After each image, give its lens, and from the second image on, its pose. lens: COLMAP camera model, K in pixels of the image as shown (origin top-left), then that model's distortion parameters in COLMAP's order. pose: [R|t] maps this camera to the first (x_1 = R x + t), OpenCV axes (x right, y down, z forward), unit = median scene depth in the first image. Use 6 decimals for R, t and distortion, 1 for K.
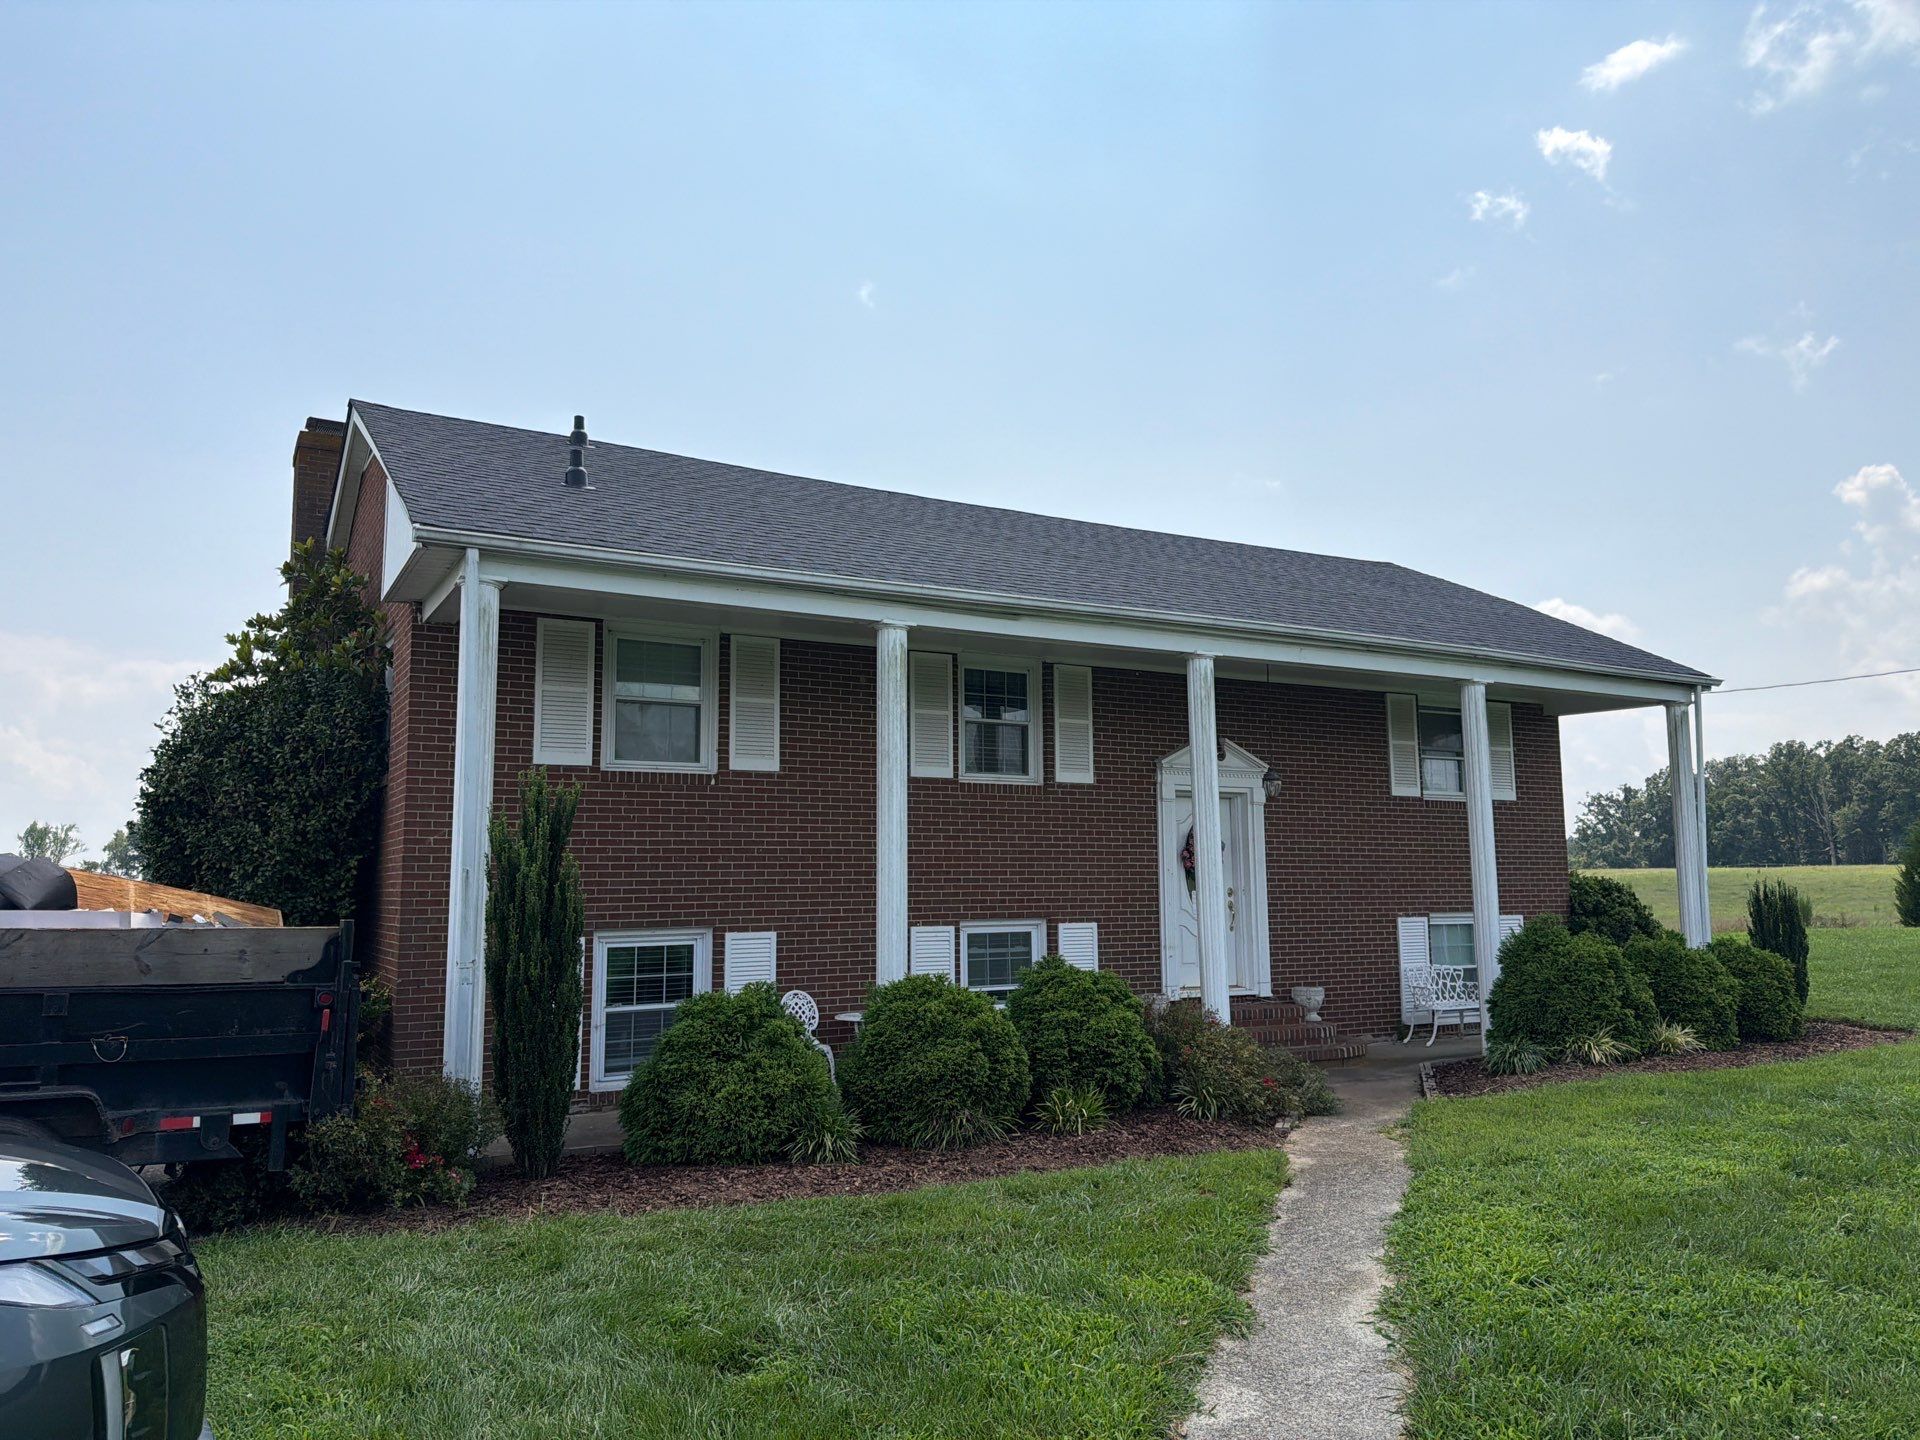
lens RADIAL K [[1334.4, 0, 960.0], [0, 1334.4, 720.0], [0, 0, 1]] dist [0.160478, -0.274941]
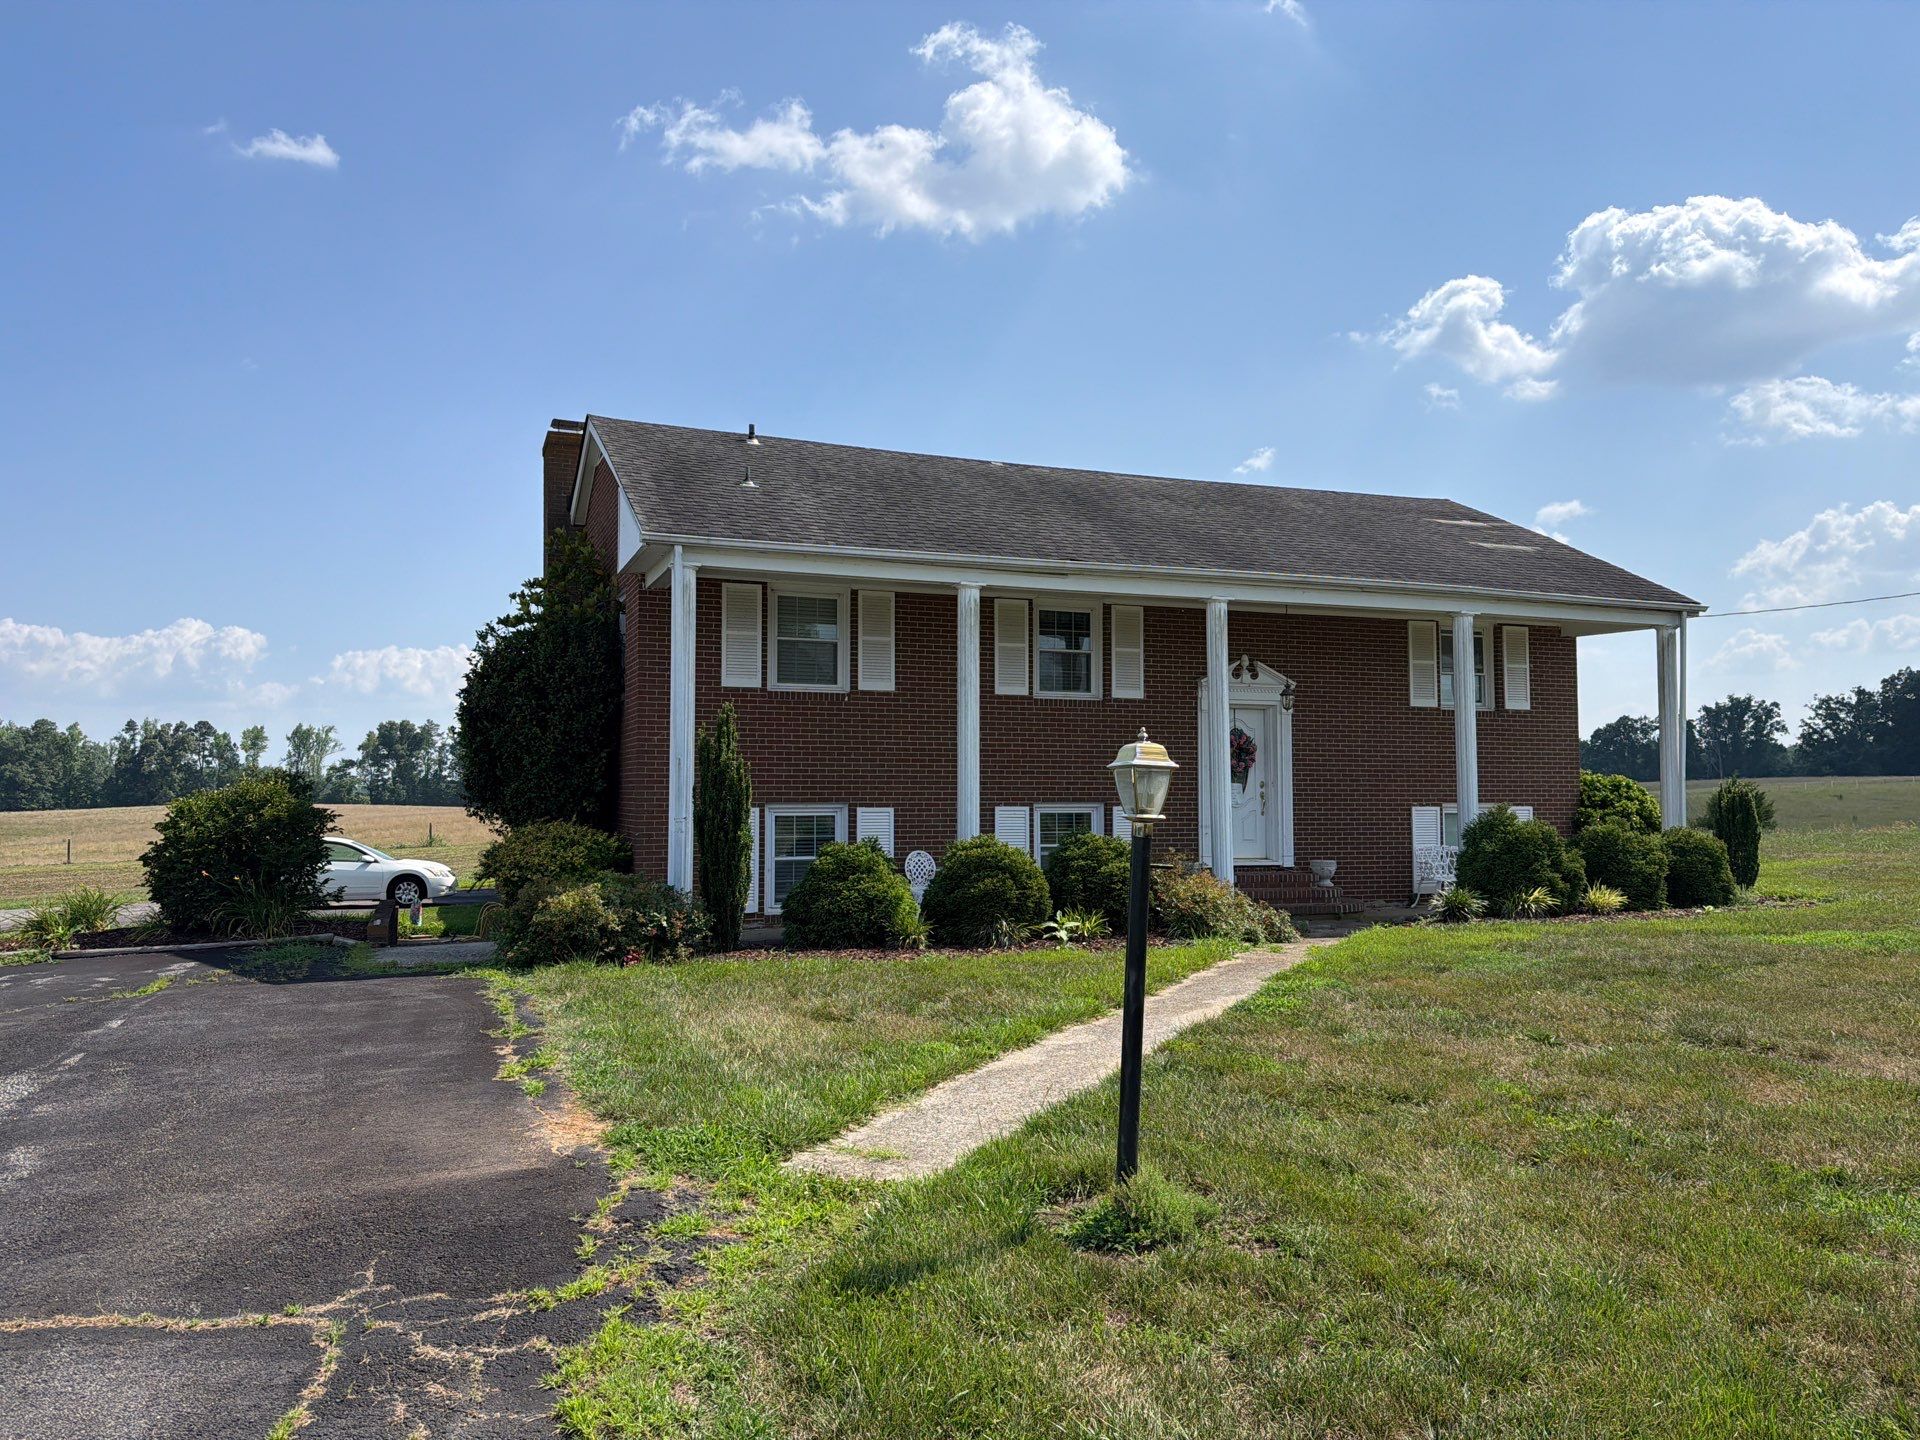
lens RADIAL K [[1334.4, 0, 960.0], [0, 1334.4, 720.0], [0, 0, 1]] dist [0.160478, -0.274941]
pose [[0.990809, 0.001662, -0.135257, 0.106779], [0.007959, 0.997476, 0.070560, -0.025687], [0.135032, -0.070988, 0.988295, -0.312179]]
